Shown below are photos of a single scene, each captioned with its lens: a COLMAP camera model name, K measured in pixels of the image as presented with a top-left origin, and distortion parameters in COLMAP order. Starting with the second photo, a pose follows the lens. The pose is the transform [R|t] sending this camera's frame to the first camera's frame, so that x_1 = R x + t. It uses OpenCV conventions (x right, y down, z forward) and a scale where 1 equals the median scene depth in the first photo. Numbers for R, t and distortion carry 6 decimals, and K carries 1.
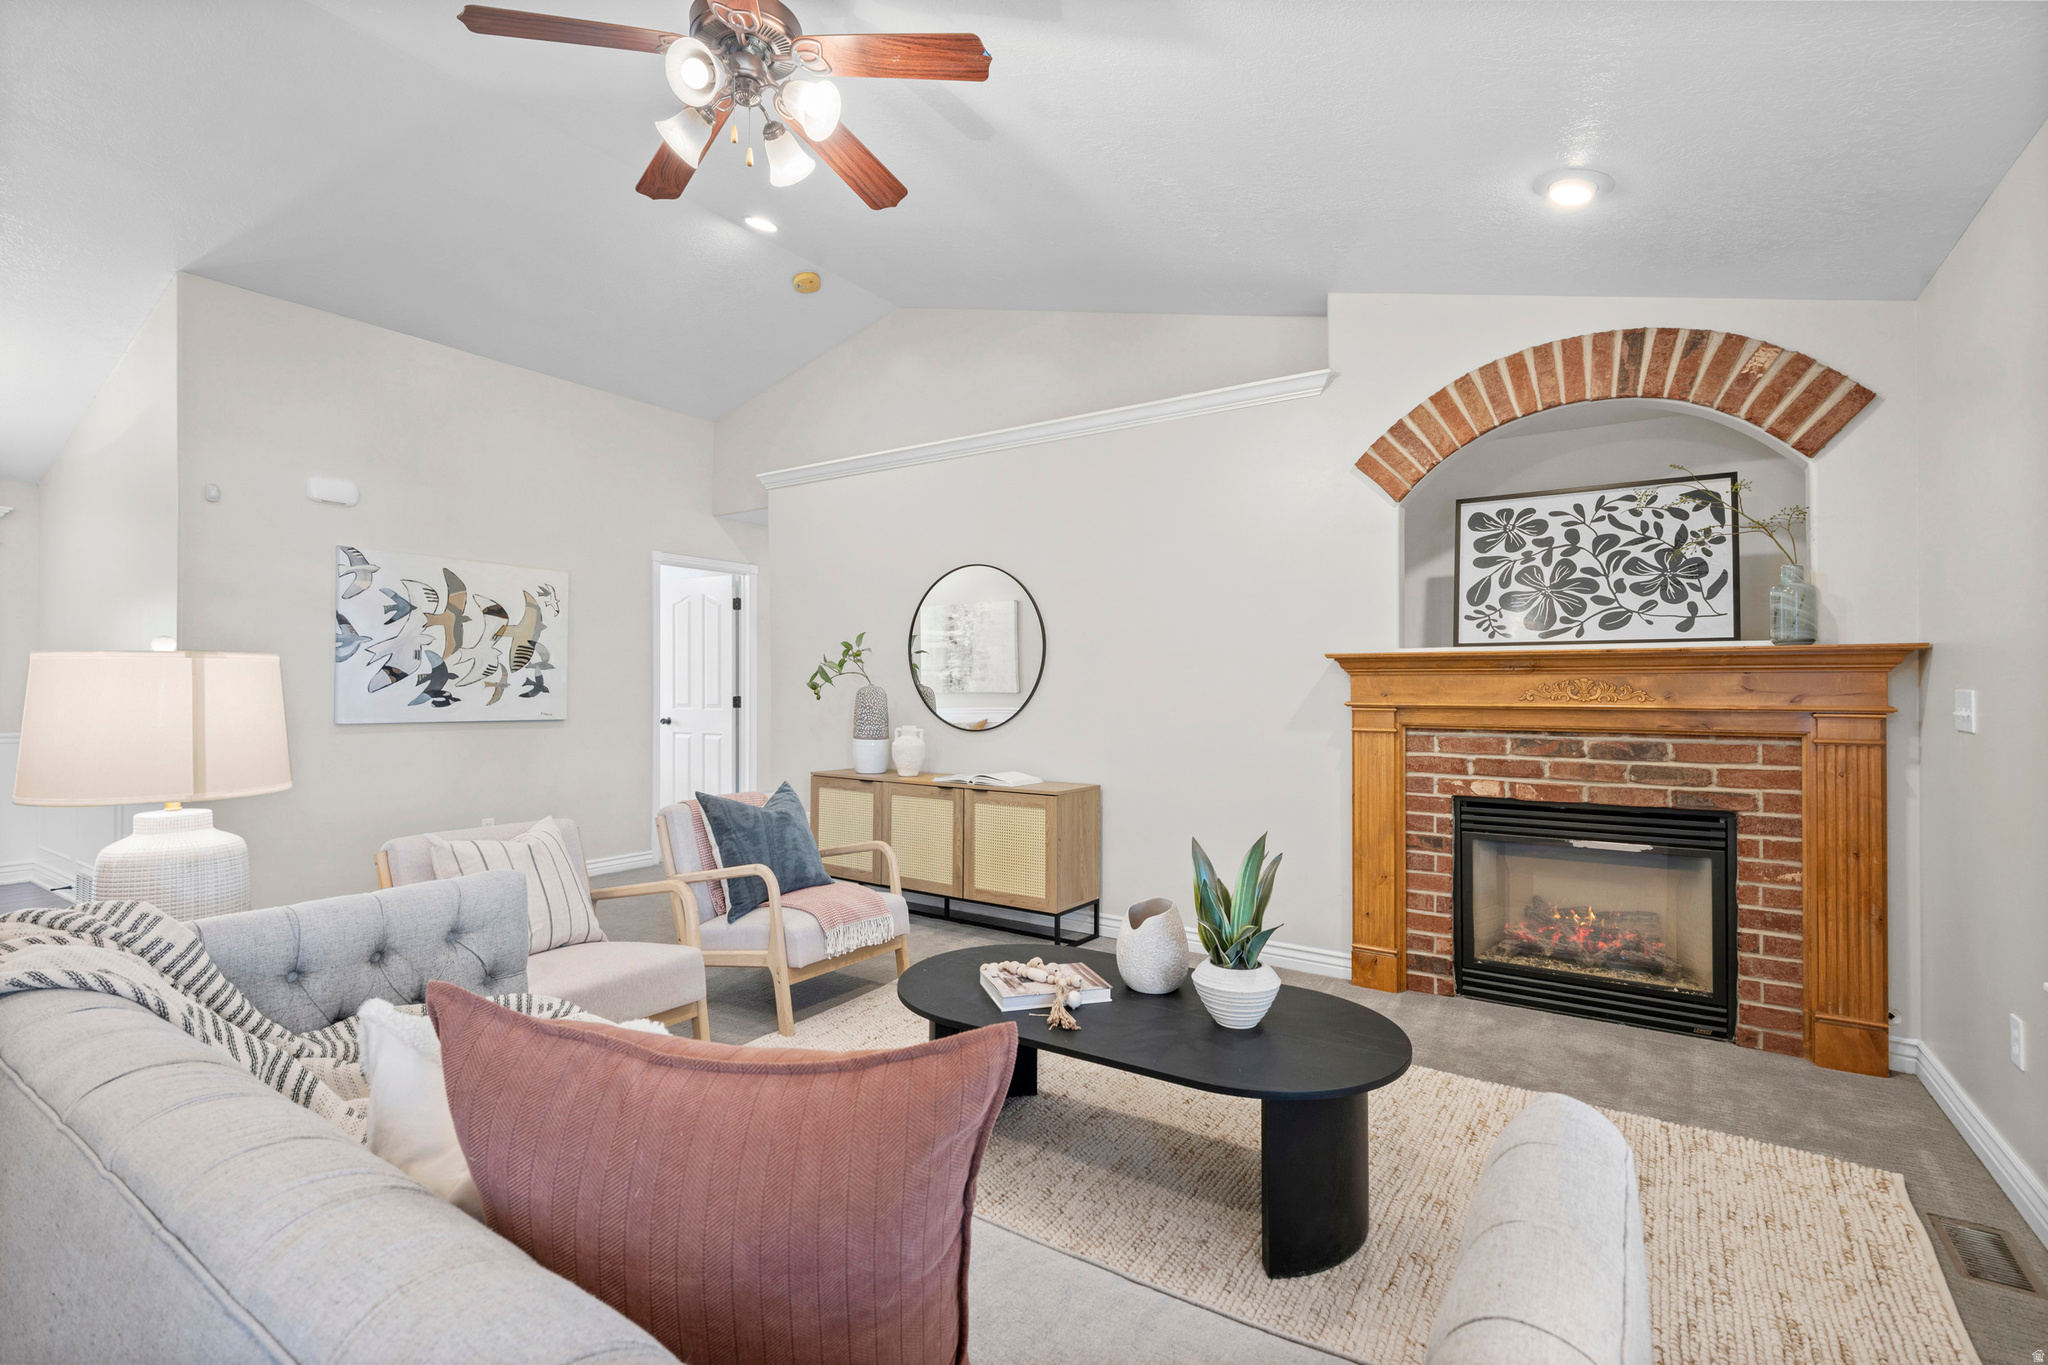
lens RADIAL K [[924.5, 0, 1018.1], [0, 924.5, 685.9], [0, 0, 1]] dist [0.000900, -0.000762]
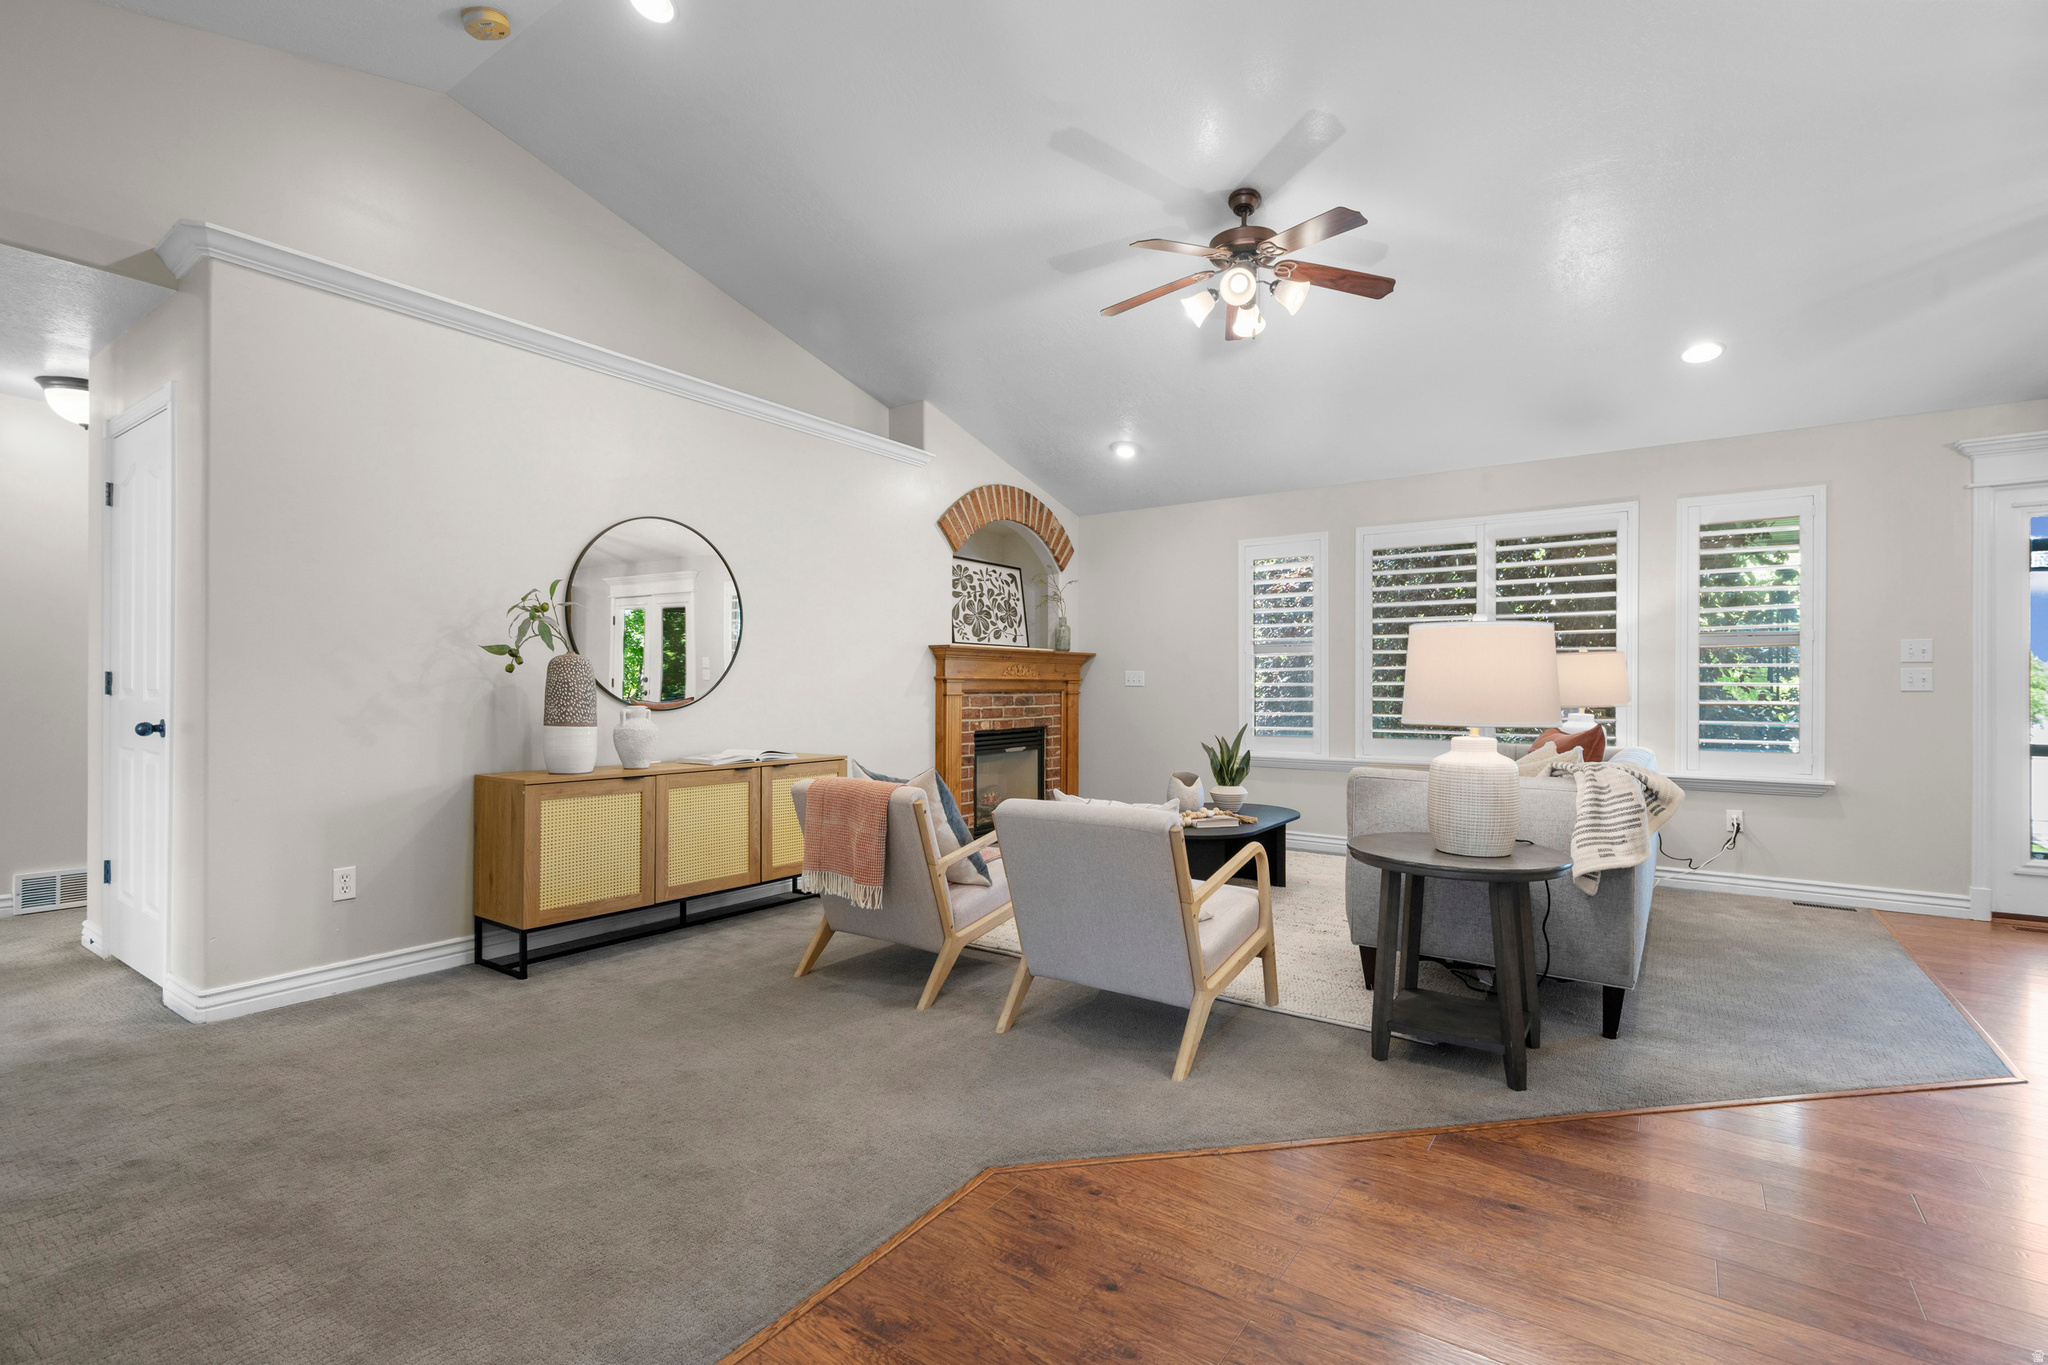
lens RADIAL K [[924.5, 0, 1018.1], [0, 924.5, 685.9], [0, 0, 1]] dist [0.000900, -0.000762]
pose [[0.026816, -0.004344, 0.999631, -1.192446], [-0.007953, 0.999958, 0.004559, 0.025352], [-0.999609, -0.008072, 0.026780, 0.843865]]
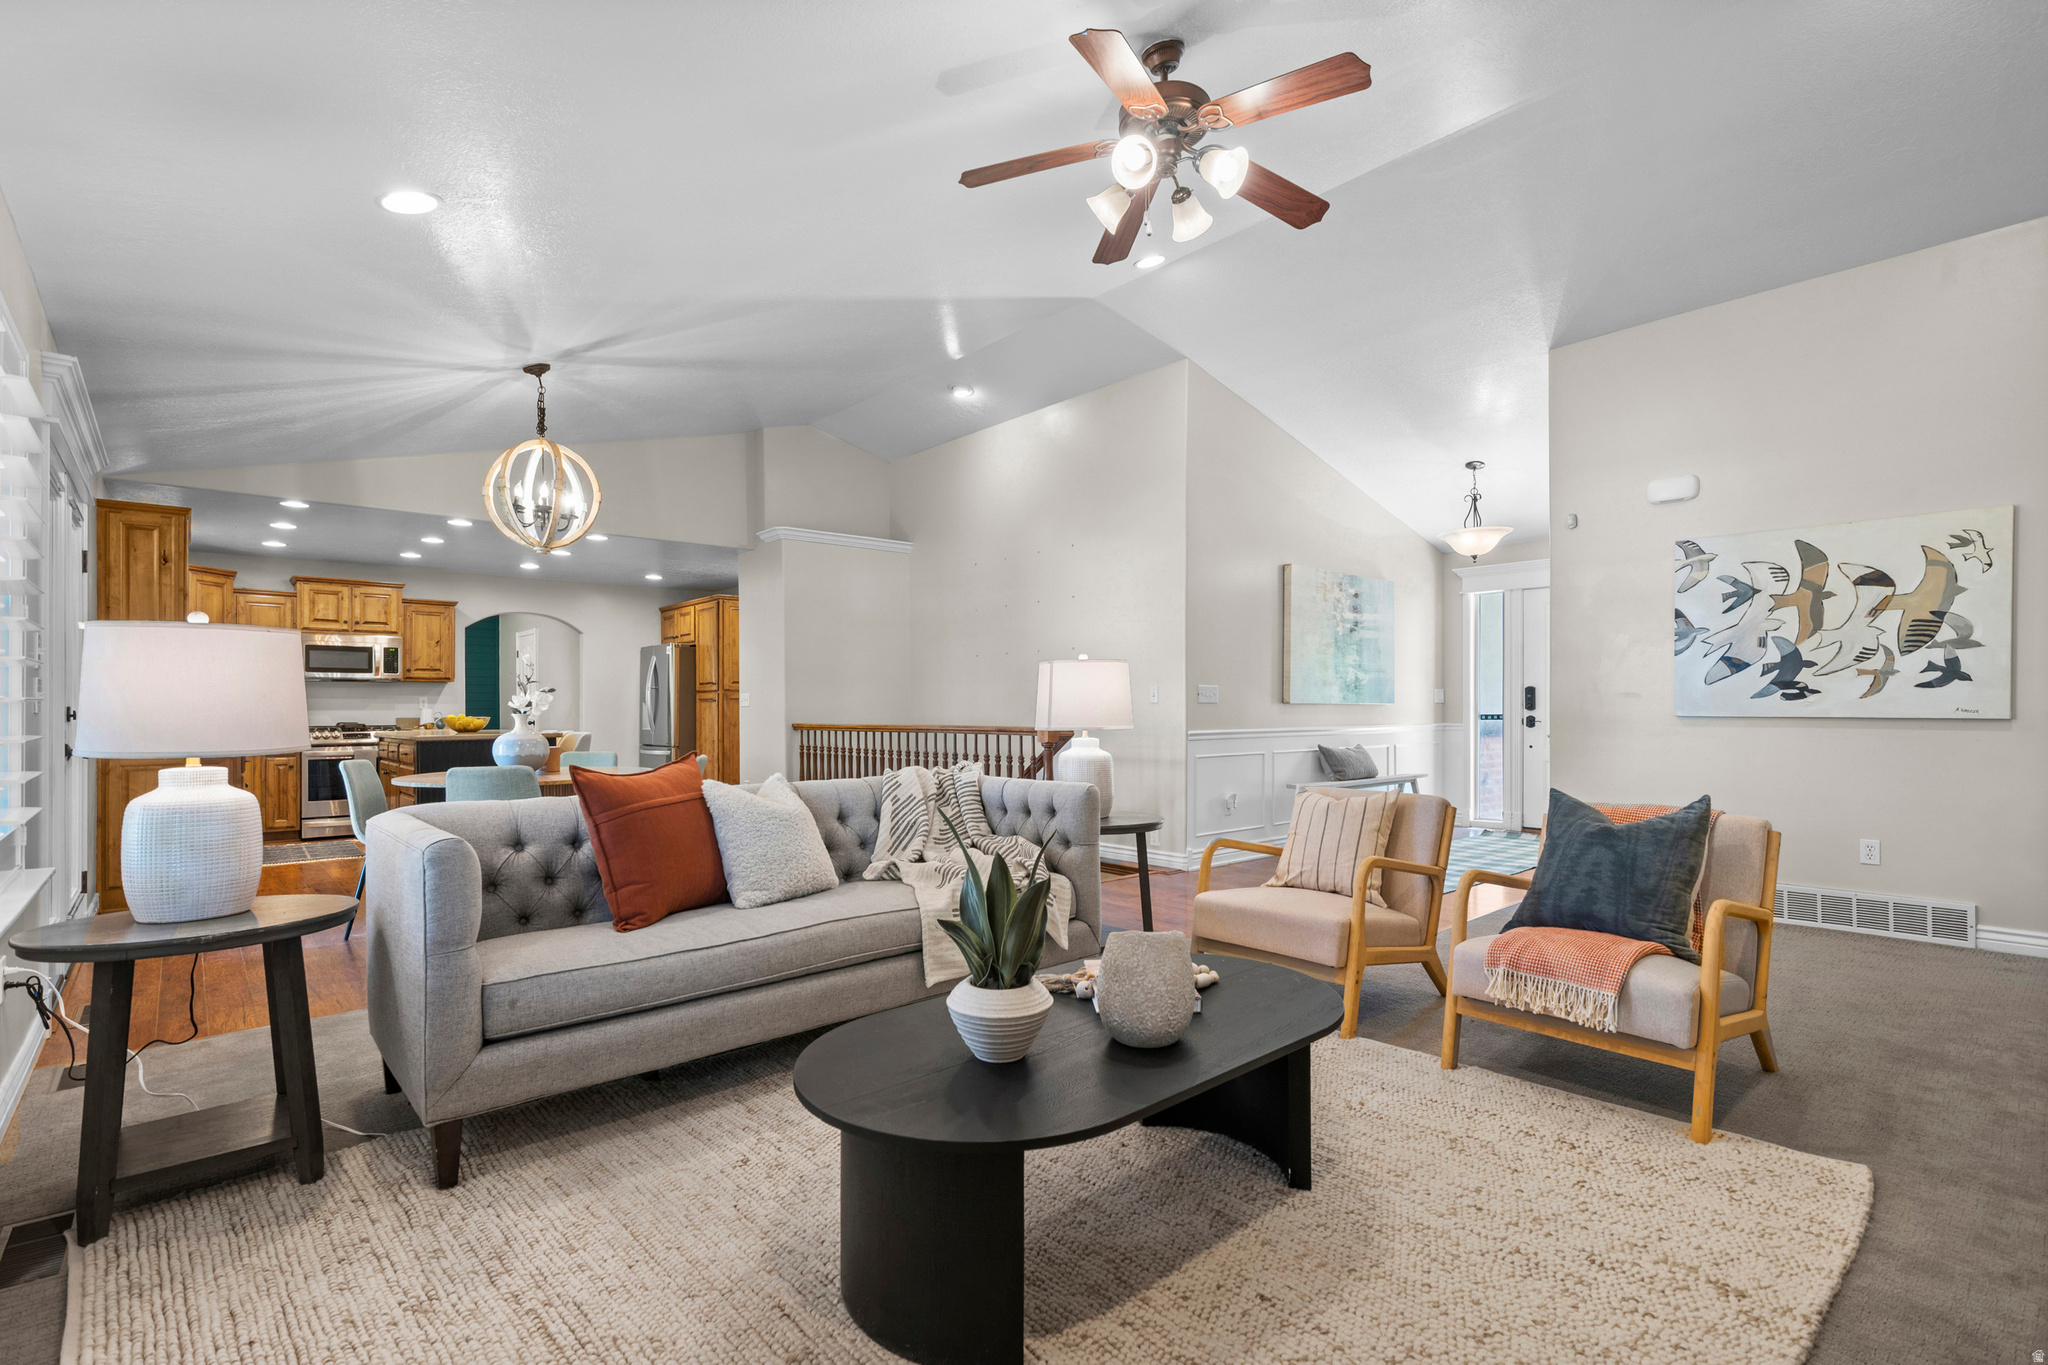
lens RADIAL K [[951.4, 0, 1016.6], [0, 951.4, 727.1], [0, 0, 1]] dist [-0.003092, -0.001166]
pose [[-0.262875, 0.020204, -0.964618, 0.587550], [0.010157, 0.999783, 0.018173, 0.033438], [0.964777, -0.005021, -0.263023, 0.709478]]
